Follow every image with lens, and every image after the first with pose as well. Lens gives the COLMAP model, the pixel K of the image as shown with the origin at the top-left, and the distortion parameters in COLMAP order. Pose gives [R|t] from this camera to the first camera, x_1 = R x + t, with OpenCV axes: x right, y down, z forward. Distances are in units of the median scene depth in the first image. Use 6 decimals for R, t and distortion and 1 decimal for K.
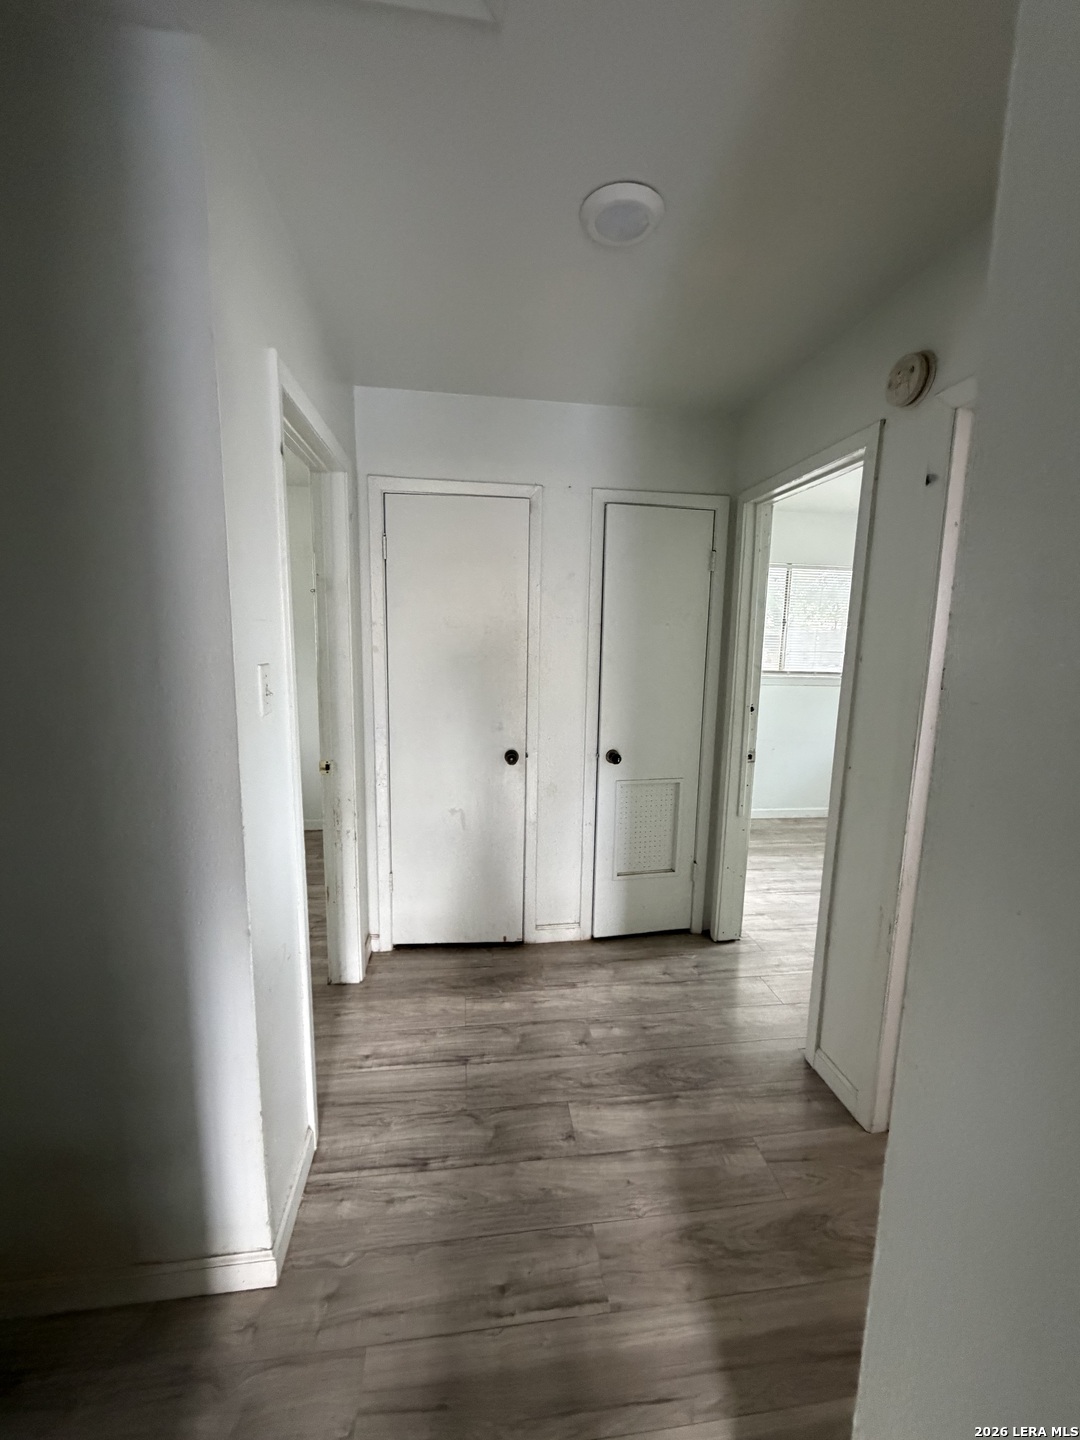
lens RADIAL K [[571.4, 0, 545.0], [0, 571.4, 717.3], [0, 0, 1]] dist [-0.000520, -0.000254]
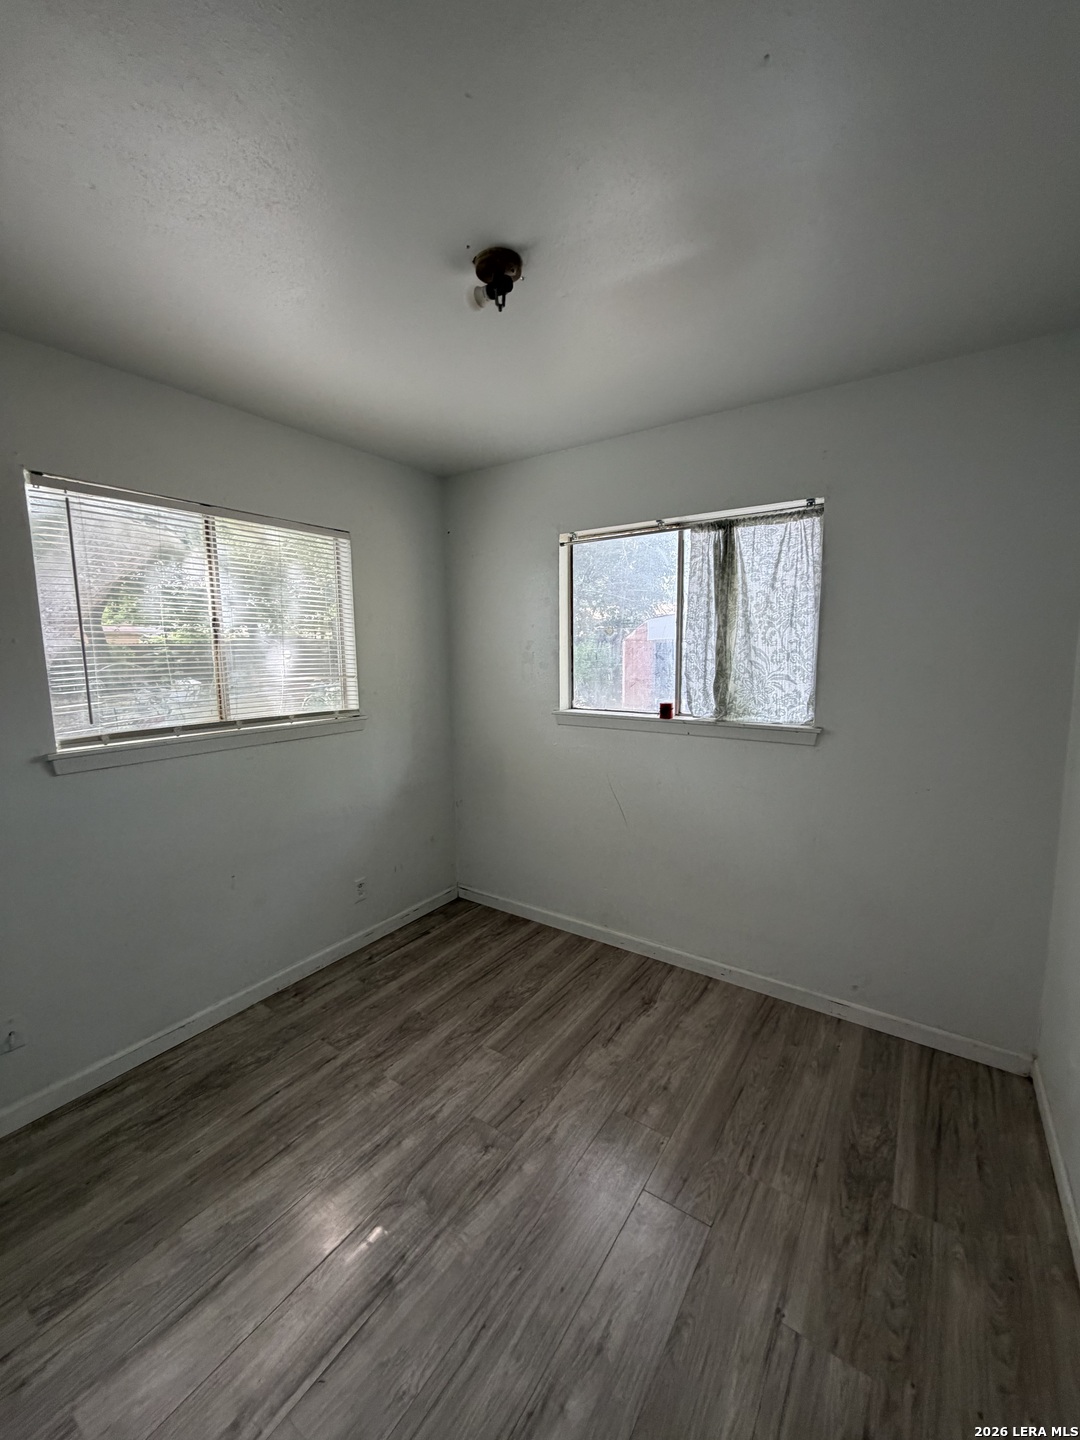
lens RADIAL K [[571.4, 0, 545.0], [0, 571.4, 717.3], [0, 0, 1]] dist [-0.000520, -0.000254]
pose [[0.663802, -0.115340, 0.738961, 0.250970], [0.128508, 0.990932, 0.039231, -0.073773], [-0.736785, 0.068921, 0.672605, 0.498287]]
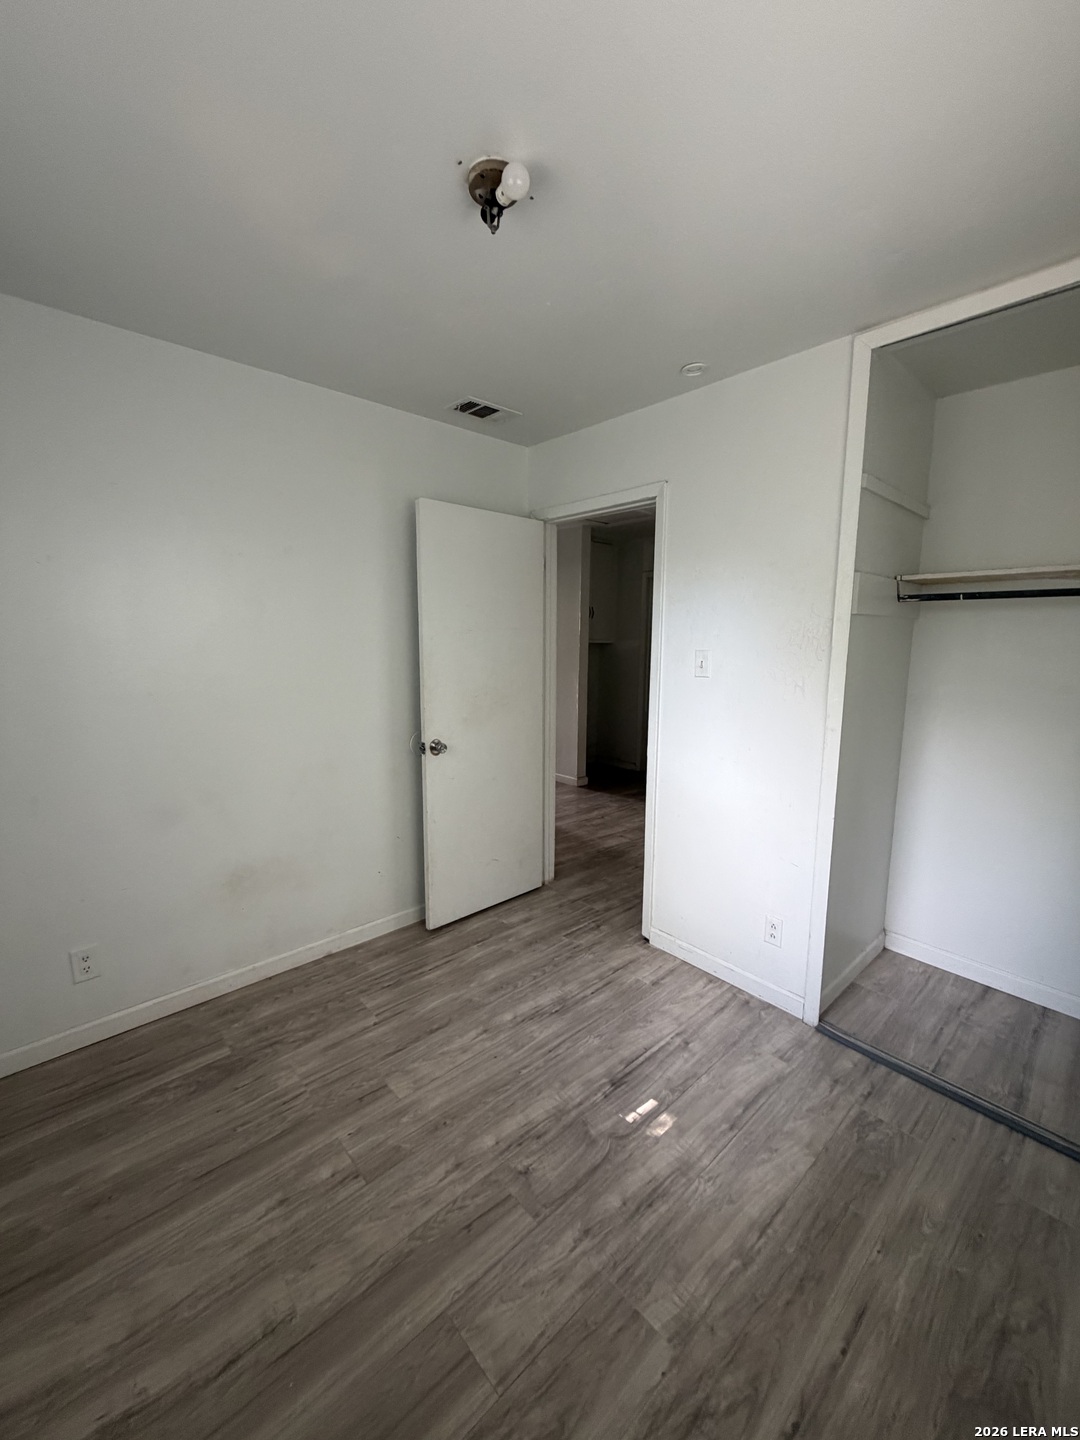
lens RADIAL K [[571.4, 0, 545.0], [0, 571.4, 717.3], [0, 0, 1]] dist [-0.000520, -0.000254]
pose [[-0.821132, 0.056294, -0.567955, 0.673390], [-0.104059, 0.963678, 0.245962, -0.132559], [0.561172, 0.261068, -0.785449, 1.046110]]
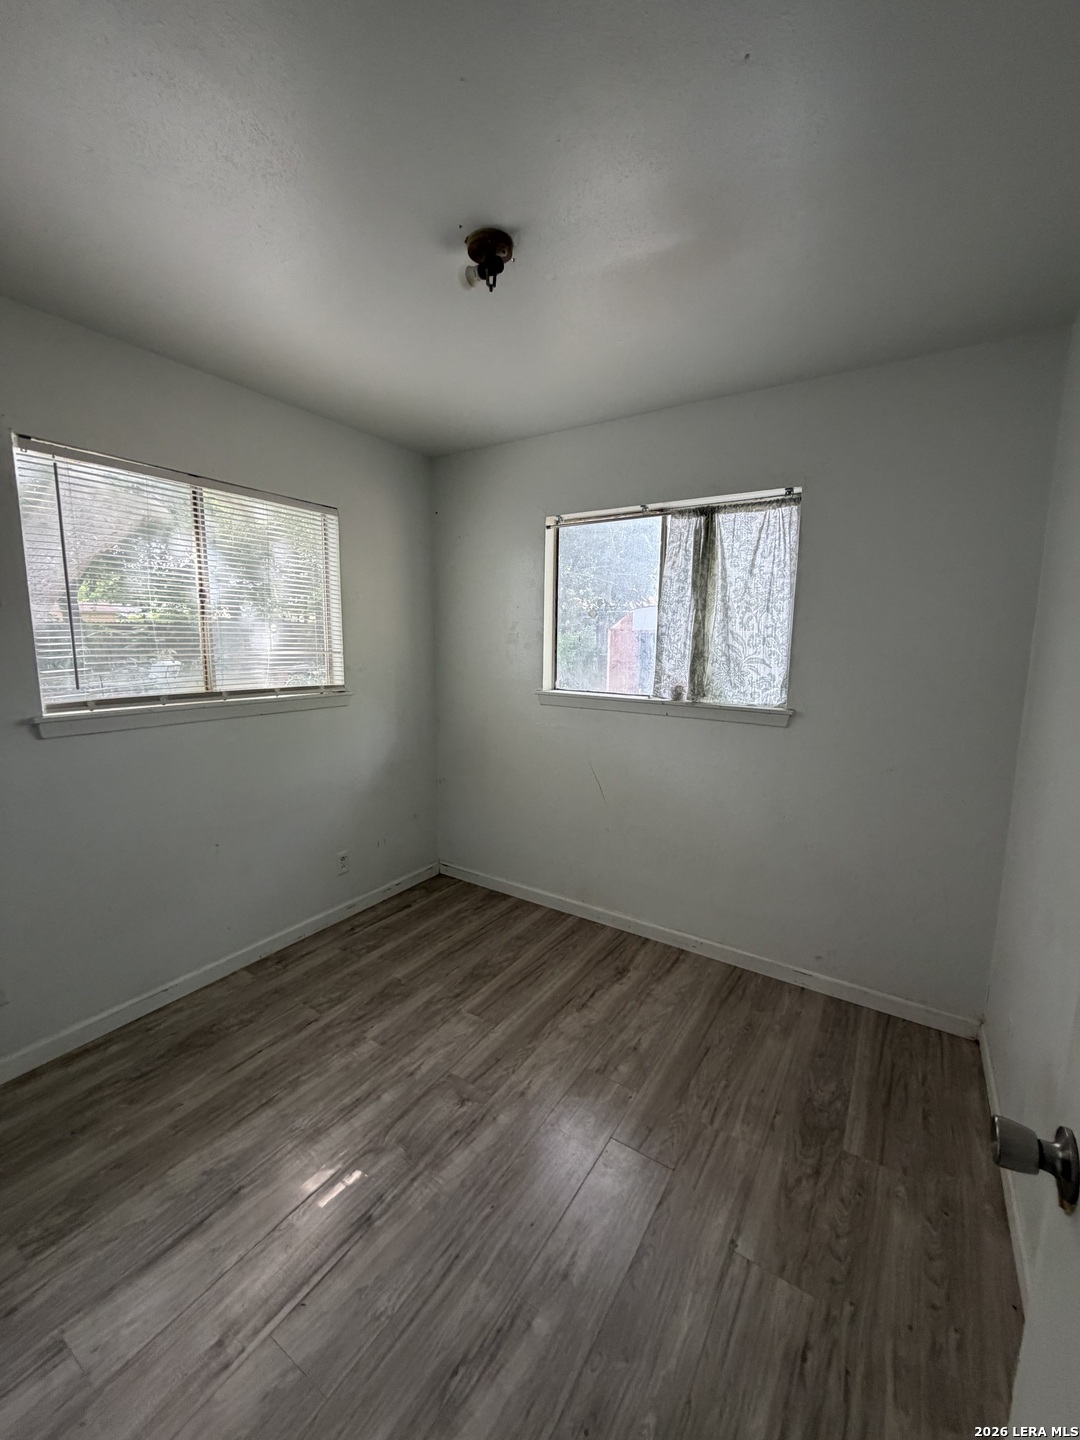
lens RADIAL K [[571.4, 0, 545.0], [0, 571.4, 717.3], [0, 0, 1]] dist [-0.000520, -0.000254]
pose [[0.646162, -0.114763, 0.754522, 0.240181], [0.107471, 0.992461, 0.058917, -0.061156], [-0.755595, 0.043020, 0.653625, 0.487492]]
